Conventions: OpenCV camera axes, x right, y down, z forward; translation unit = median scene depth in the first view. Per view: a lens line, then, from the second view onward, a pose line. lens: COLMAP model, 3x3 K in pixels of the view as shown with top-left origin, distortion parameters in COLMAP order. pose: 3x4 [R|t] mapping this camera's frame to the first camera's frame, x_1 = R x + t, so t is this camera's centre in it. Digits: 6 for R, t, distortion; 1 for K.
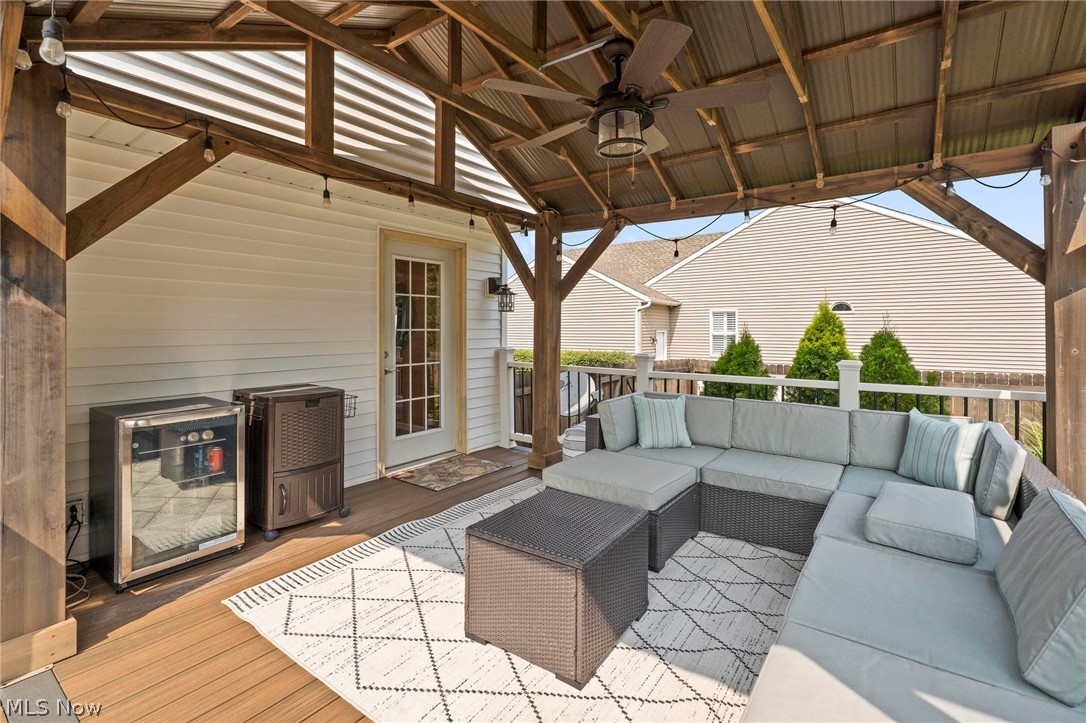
lens RADIAL K [[498.3, 0, 540.3], [0, 498.3, 324.2], [0, 0, 1]] dist [-0.000081, 0.000136]
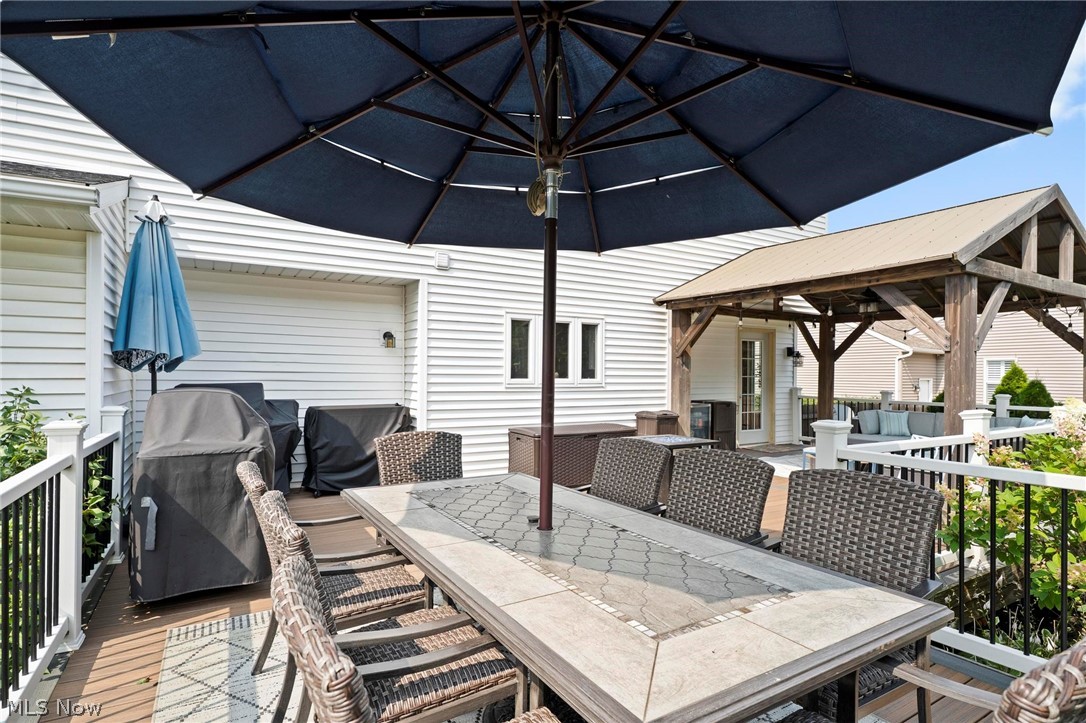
lens RADIAL K [[555.5, 0, 543.9], [0, 555.5, 375.8], [0, 0, 1]] dist [-0.002623, -0.000406]
pose [[0.924175, 0.009015, -0.381863, -0.165368], [-0.004485, 0.999909, 0.012750, -0.015911], [0.381943, -0.010070, 0.924131, -1.281122]]
